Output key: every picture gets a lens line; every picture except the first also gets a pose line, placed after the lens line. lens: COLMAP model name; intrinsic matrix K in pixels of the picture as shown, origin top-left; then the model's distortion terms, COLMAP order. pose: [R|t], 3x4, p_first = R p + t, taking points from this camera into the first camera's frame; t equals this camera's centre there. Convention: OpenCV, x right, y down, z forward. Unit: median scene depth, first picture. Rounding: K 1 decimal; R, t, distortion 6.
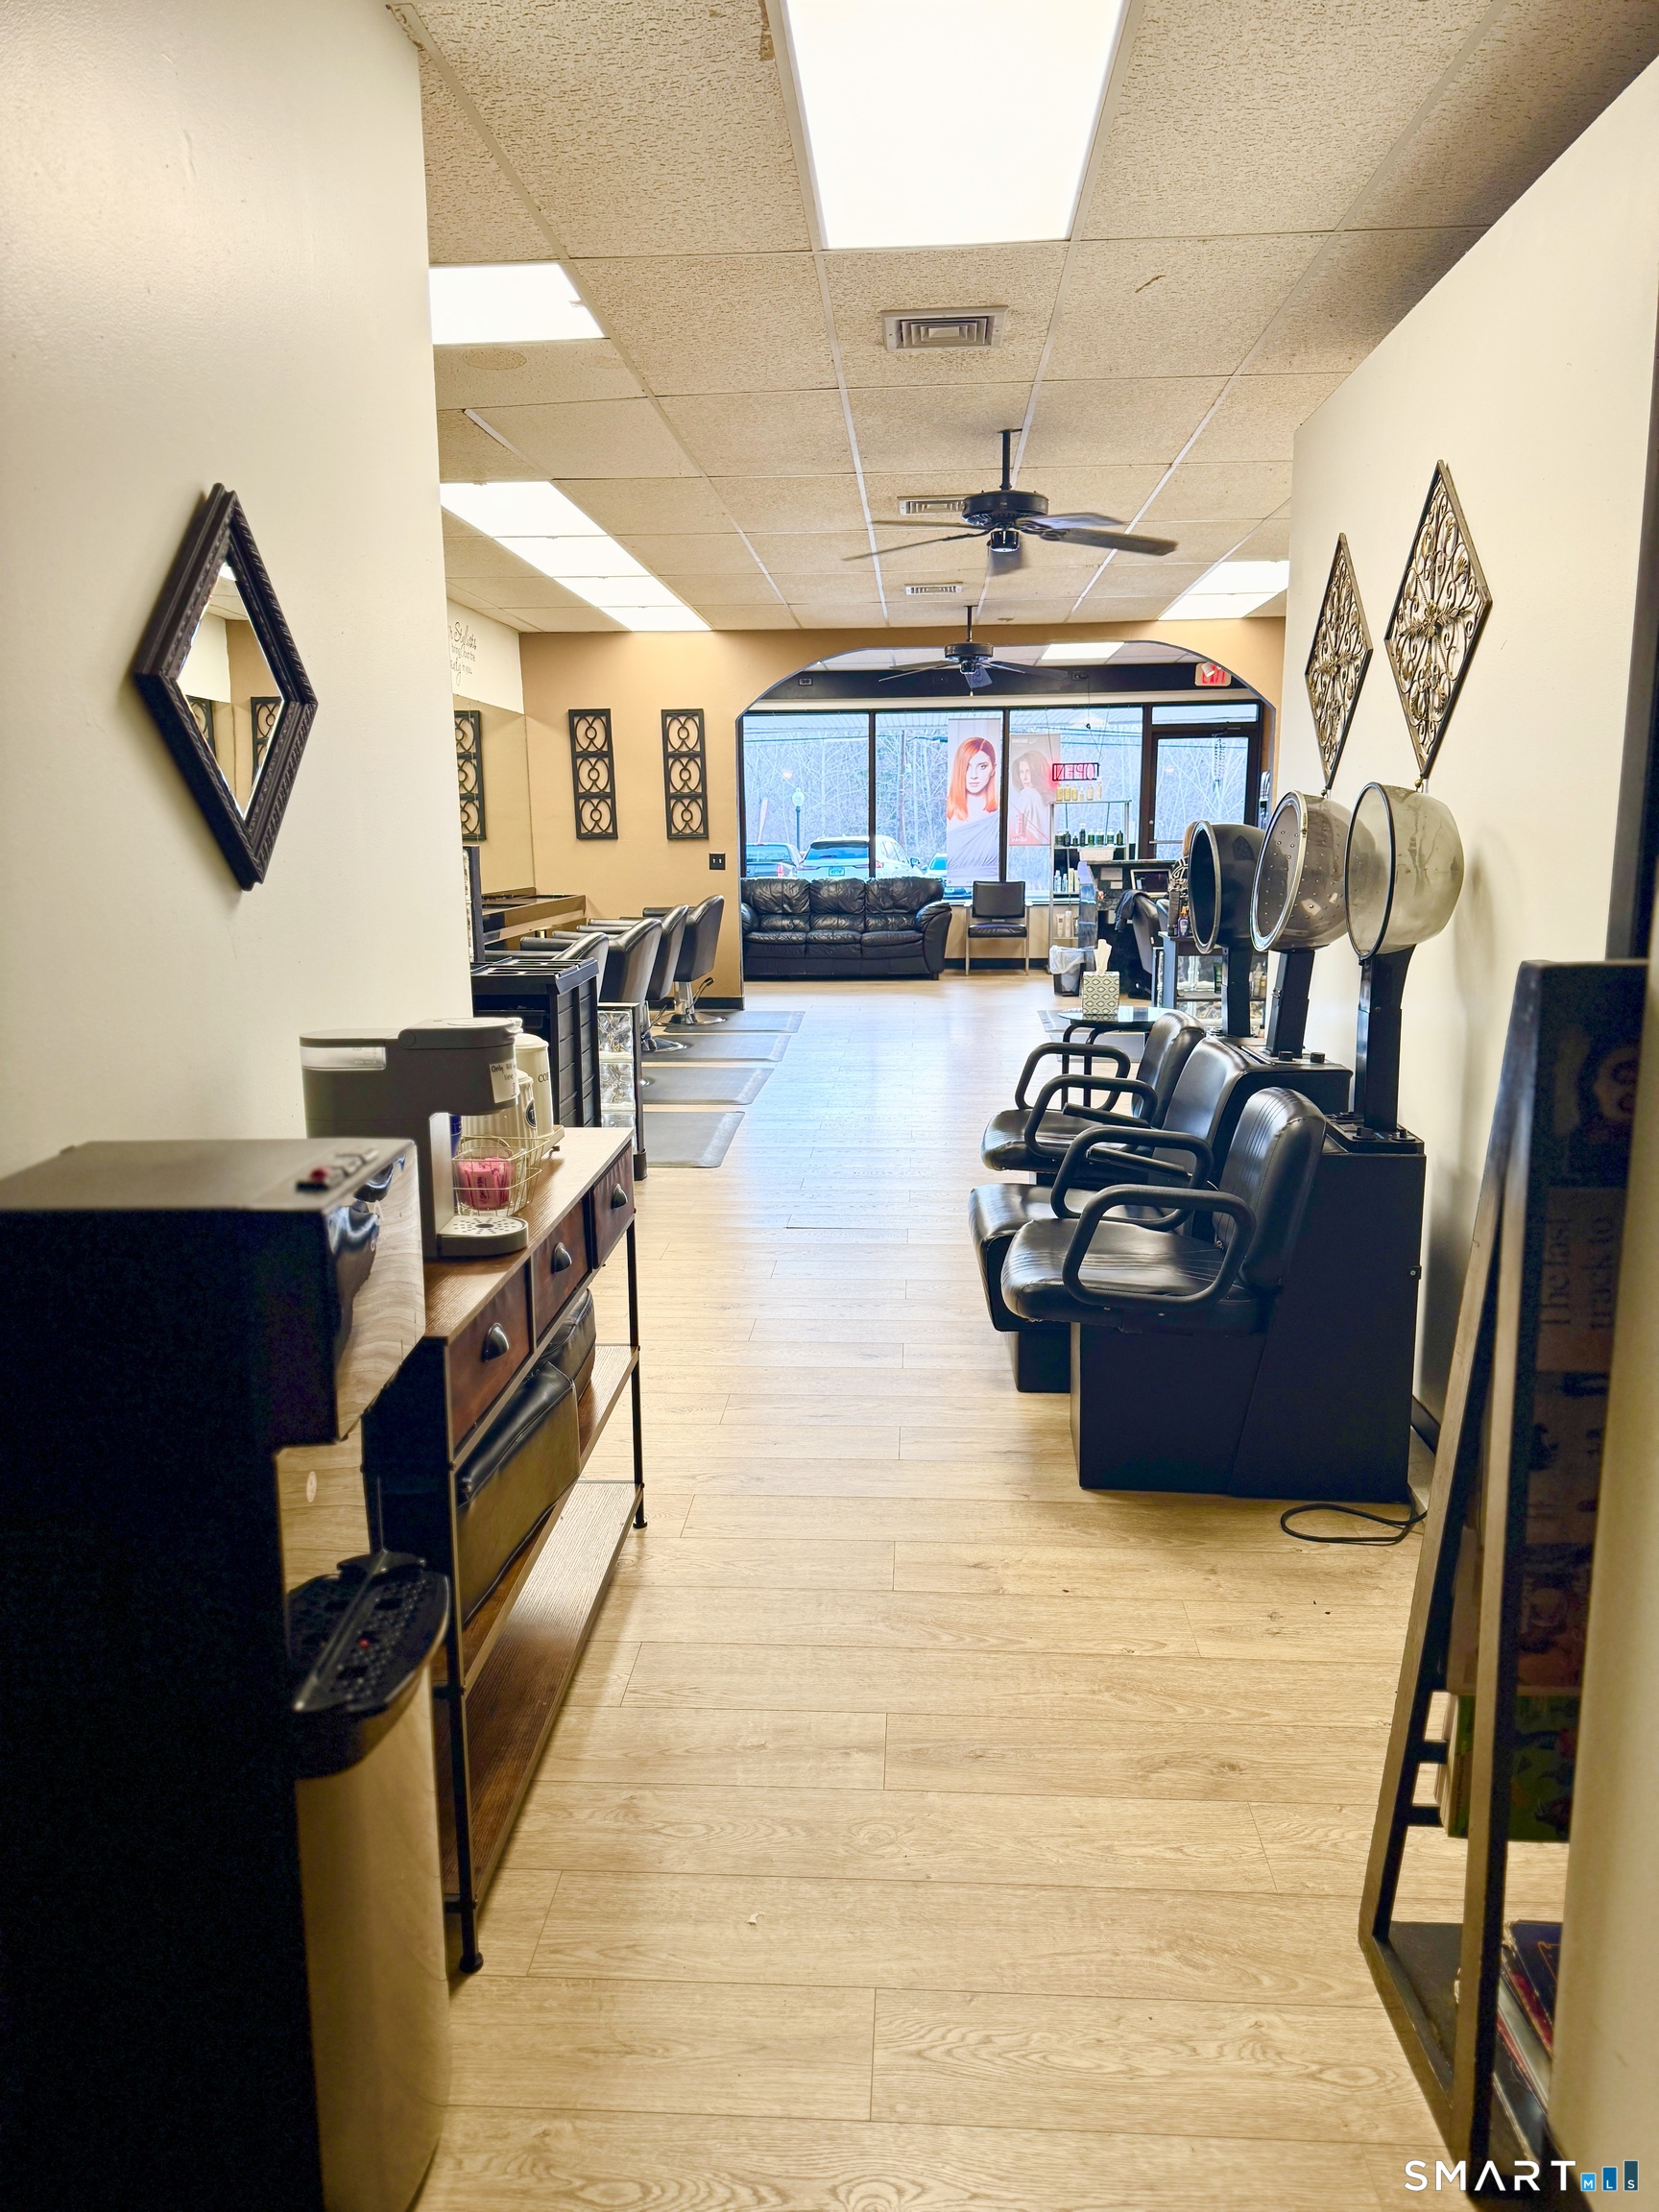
lens RADIAL K [[1549.2, 0, 808.0], [0, 1549.2, 1126.7], [0, 0, 1]] dist [0.138124, -0.226019]
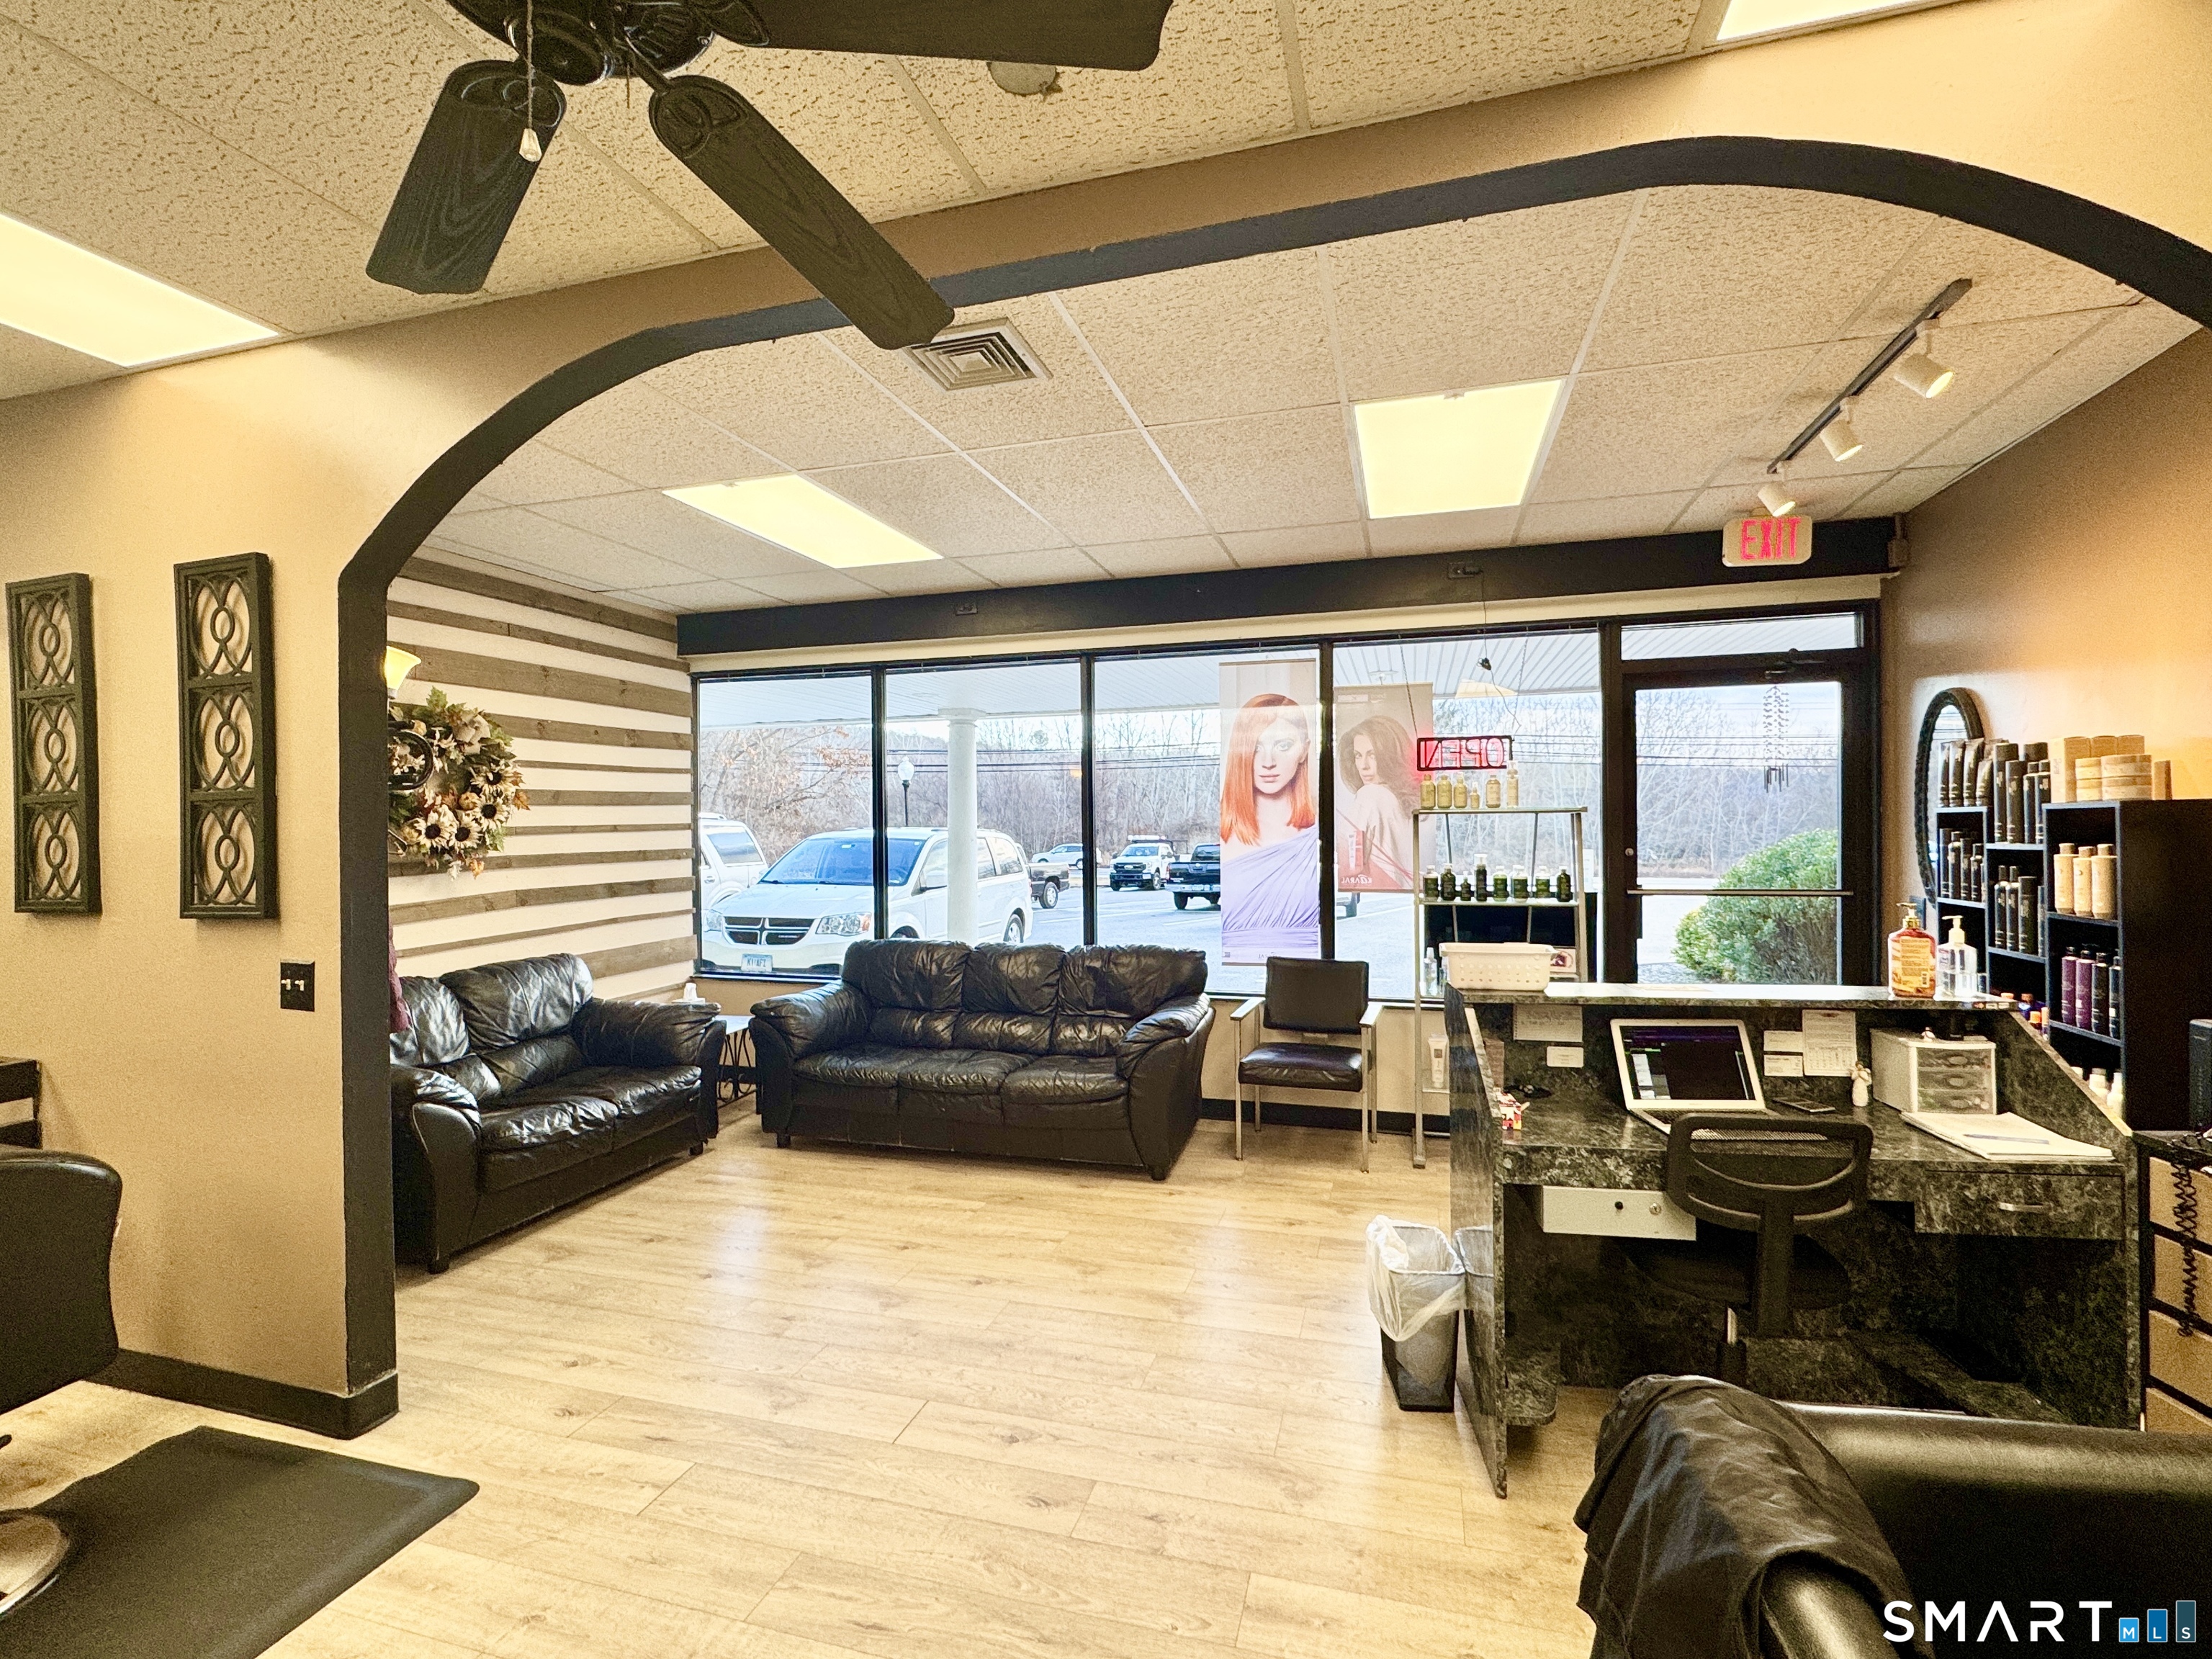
lens RADIAL K [[1019.3, 0, 1106.0], [0, 1019.3, 829.5], [0, 0, 1]] dist [0.000816, 0.000031]
pose [[0.975284, -0.000453, -0.220954, 0.162626], [-0.040466, 0.982718, -0.180632, -0.171799], [0.217218, 0.185108, 0.958411, 0.824012]]
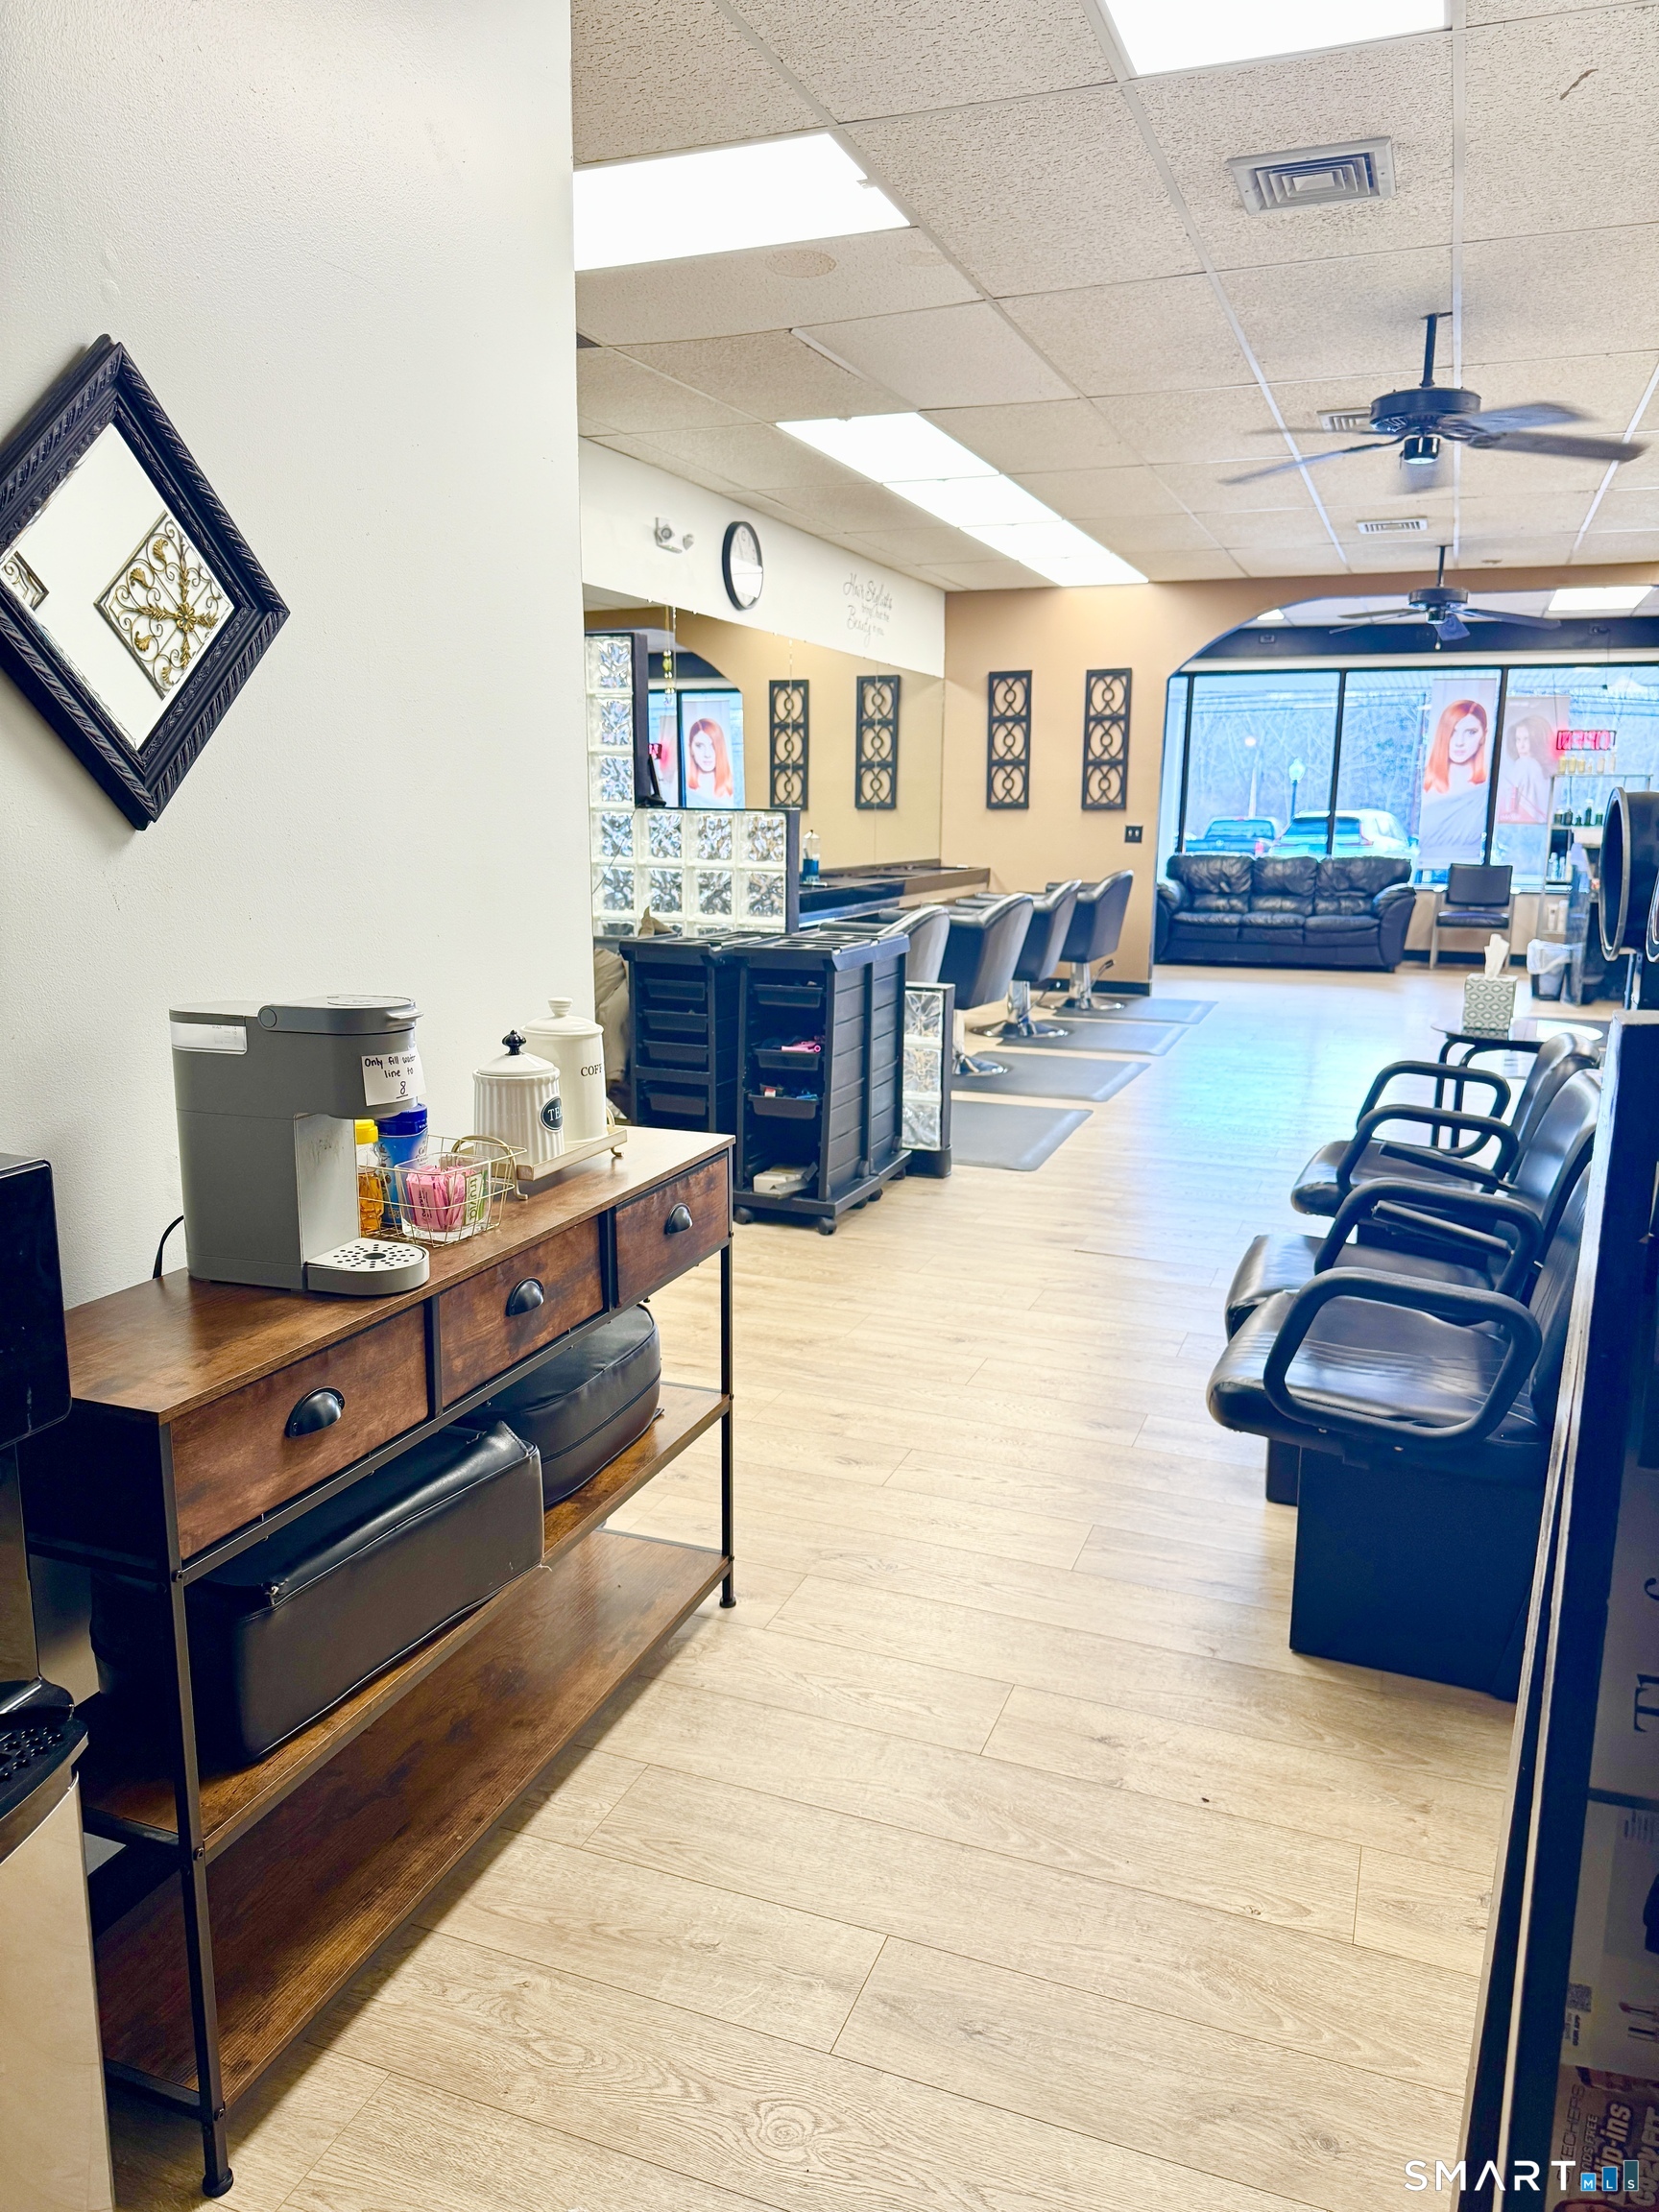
lens RADIAL K [[1552.7, 0, 832.8], [0, 1552.7, 1132.5], [0, 0, 1]] dist [0.055337, -0.062219]
pose [[0.954437, 0.077987, -0.288041, 0.051341], [-0.072404, 0.996924, 0.030001, -0.009117], [0.289495, -0.007779, 0.957148, 0.064141]]
